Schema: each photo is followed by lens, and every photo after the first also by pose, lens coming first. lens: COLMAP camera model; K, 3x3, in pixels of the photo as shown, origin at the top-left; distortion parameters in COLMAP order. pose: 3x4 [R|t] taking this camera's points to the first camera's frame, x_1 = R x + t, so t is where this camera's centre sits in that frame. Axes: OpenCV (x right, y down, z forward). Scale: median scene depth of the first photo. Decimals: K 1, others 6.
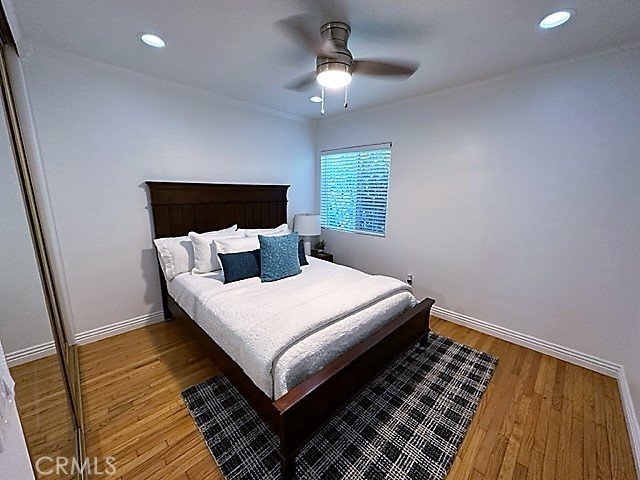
lens RADIAL K [[255.4, 0, 320.1], [0, 255.4, 240.8], [0, 0, 1]] dist [-0.002283, 0.000238]
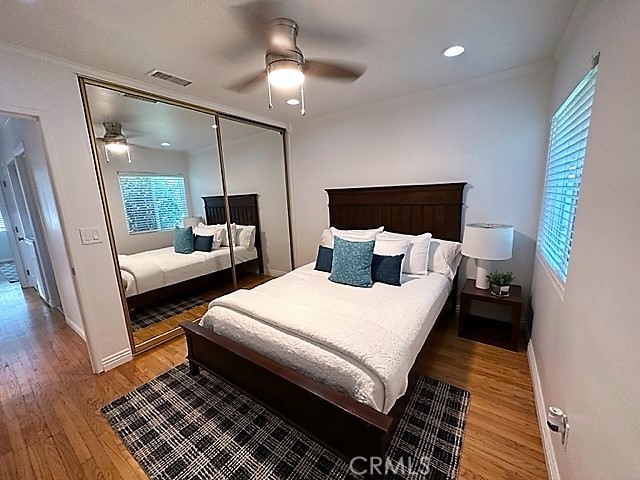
lens RADIAL K [[255.4, 0, 320.1], [0, 255.4, 240.8], [0, 0, 1]] dist [-0.002283, 0.000238]
pose [[0.173935, 0.164287, -0.970957, 0.864783], [-0.154701, 0.978302, 0.137817, -0.153078], [0.972530, 0.126237, 0.195576, 0.800376]]
